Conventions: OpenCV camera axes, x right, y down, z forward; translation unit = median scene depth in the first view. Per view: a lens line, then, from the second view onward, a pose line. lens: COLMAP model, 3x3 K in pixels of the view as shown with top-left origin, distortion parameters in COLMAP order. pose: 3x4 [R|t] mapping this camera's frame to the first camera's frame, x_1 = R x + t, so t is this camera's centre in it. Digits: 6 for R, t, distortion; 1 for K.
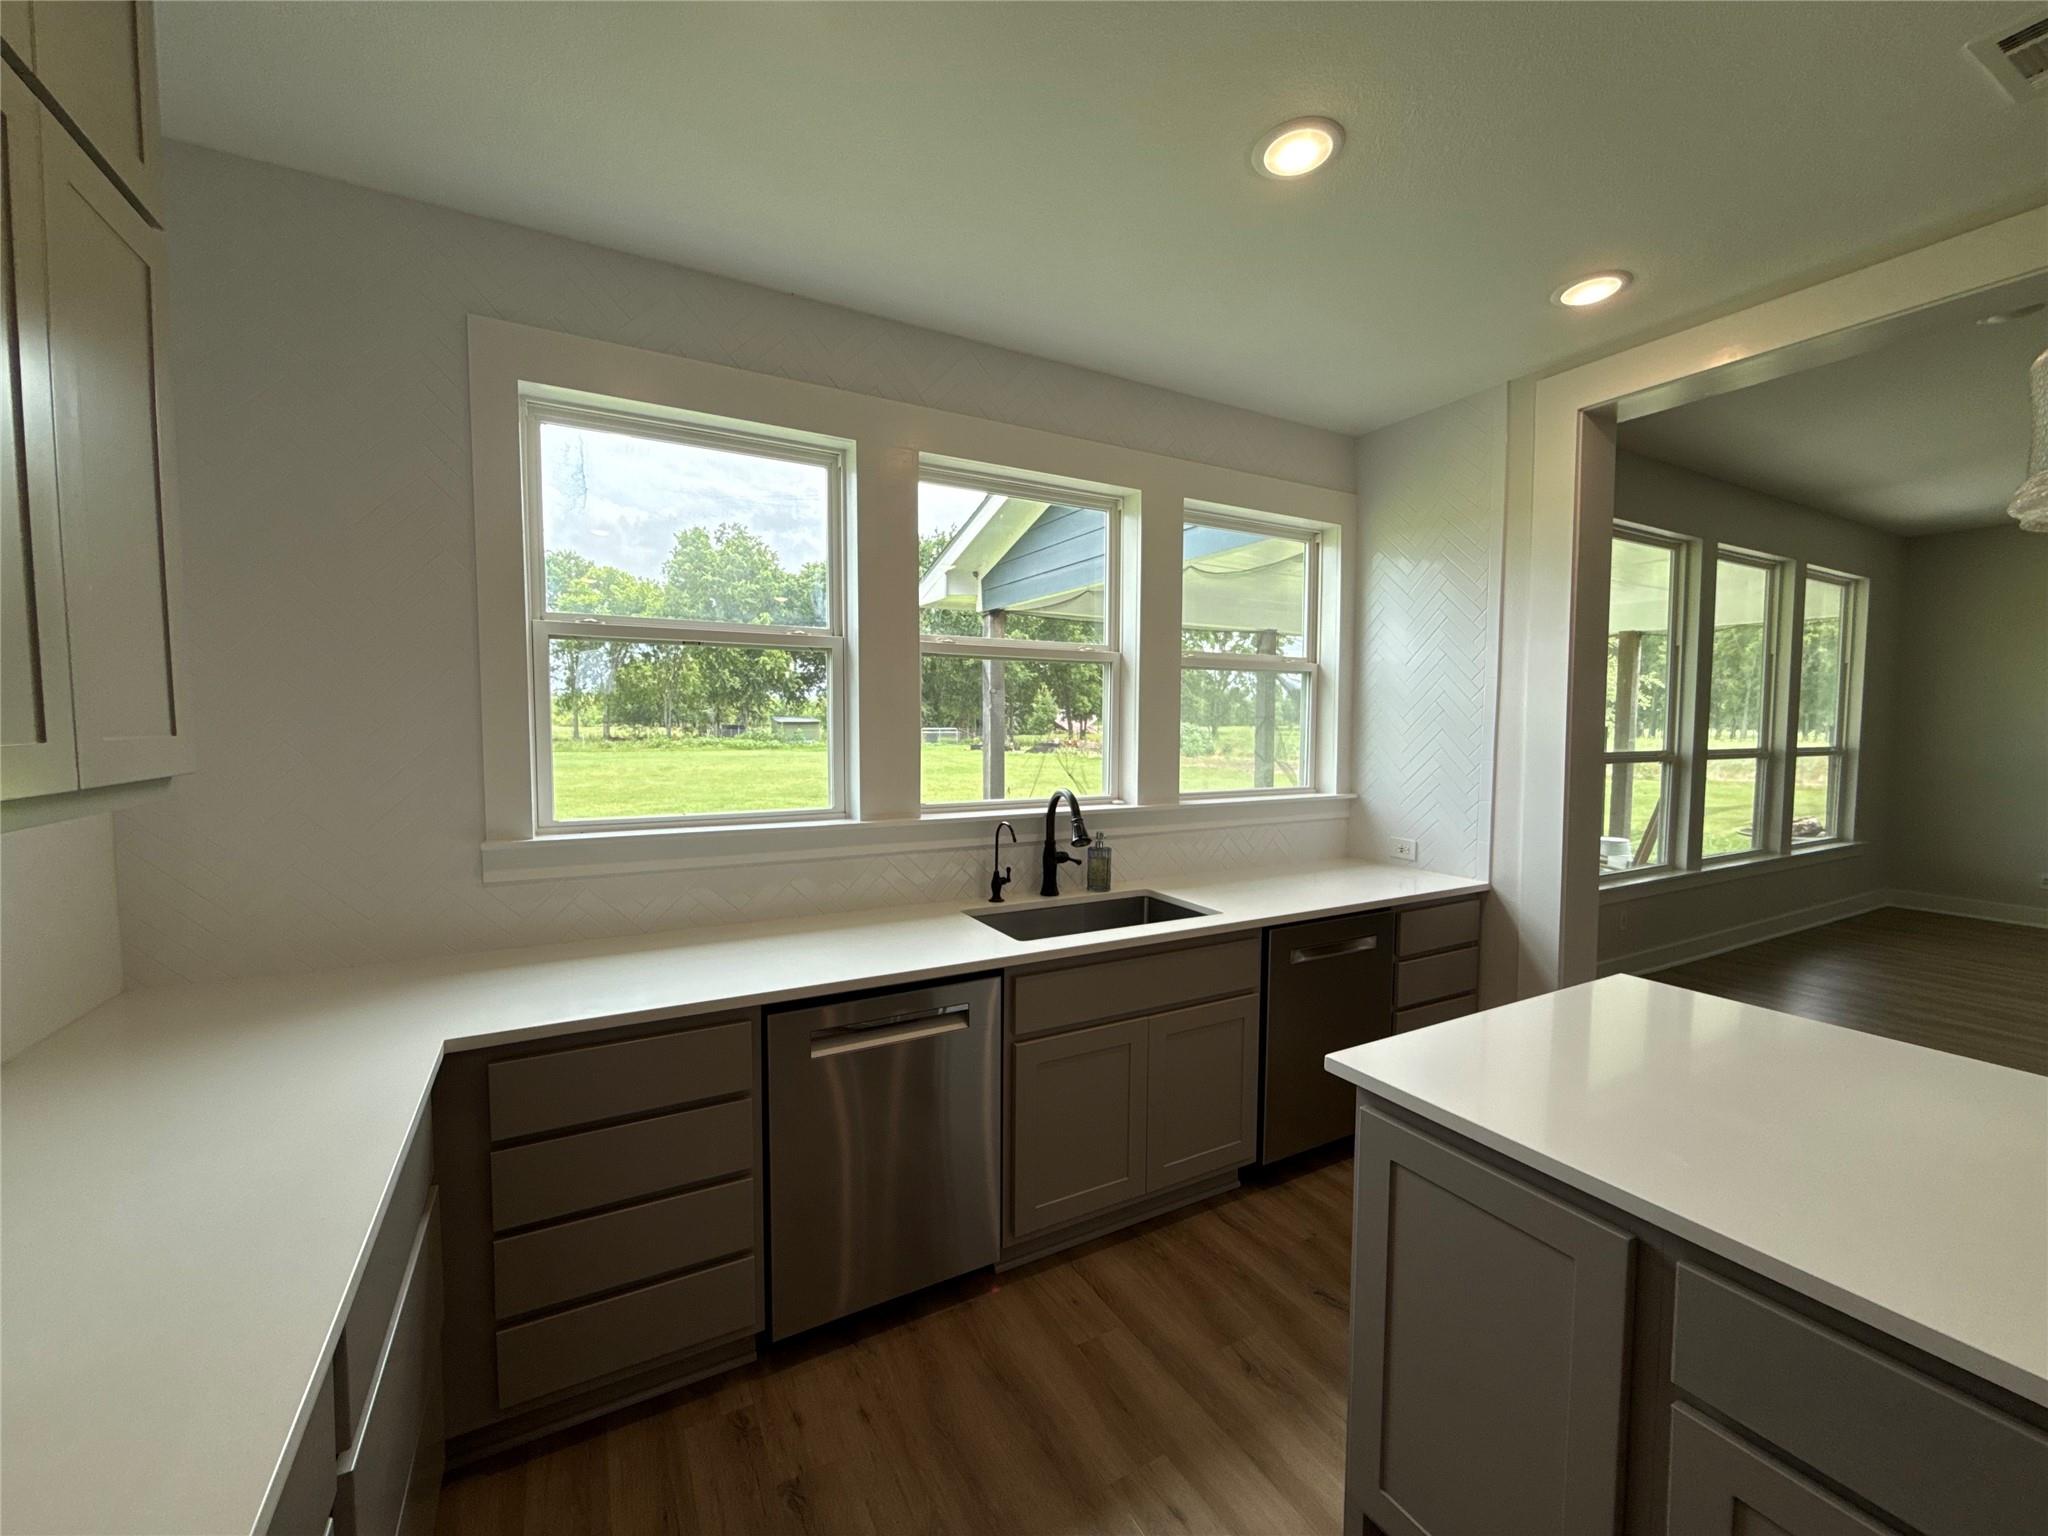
lens RADIAL K [[813.5, 0, 1015.5], [0, 813.5, 766.7], [0, 0, 1]] dist [0.000532, 0.000346]
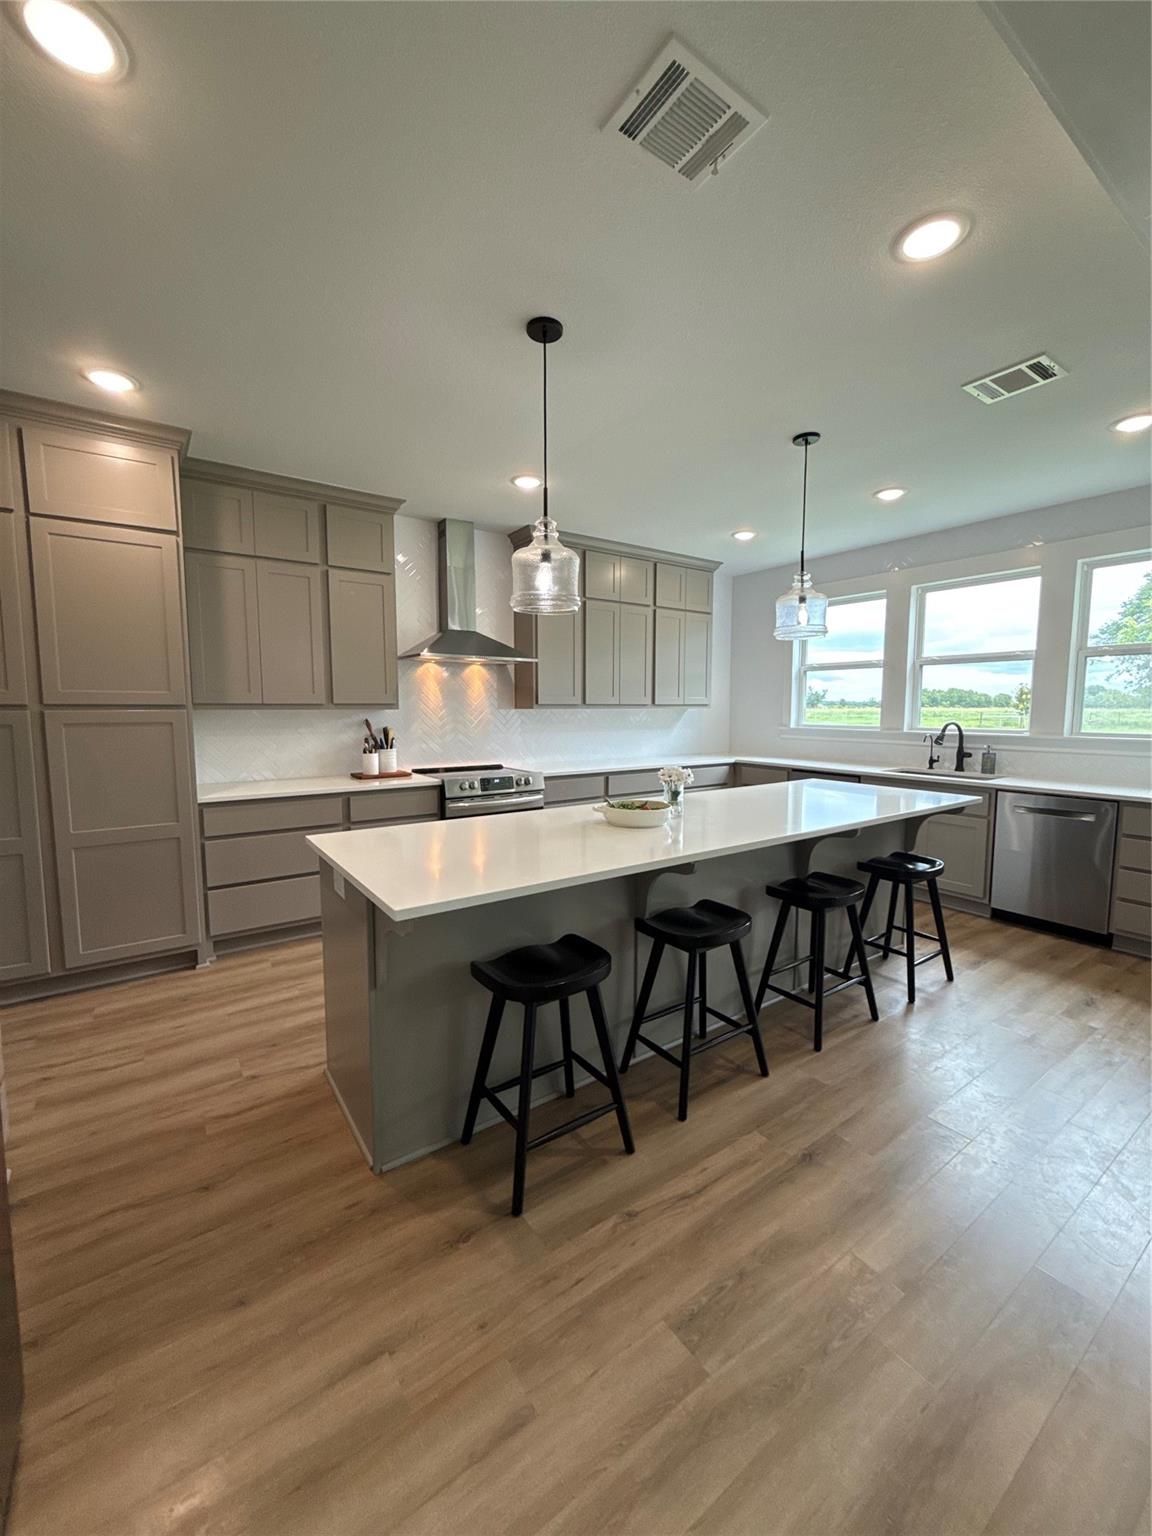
lens RADIAL K [[610.1, 0, 573.1], [0, 610.1, 762.2], [0, 0, 1]] dist [0.000532, 0.000346]
pose [[0.105003, 0.088432, -0.990532, 1.603262], [-0.055899, 0.994989, 0.082905, 0.056764], [0.992900, 0.046664, 0.109420, -0.216648]]
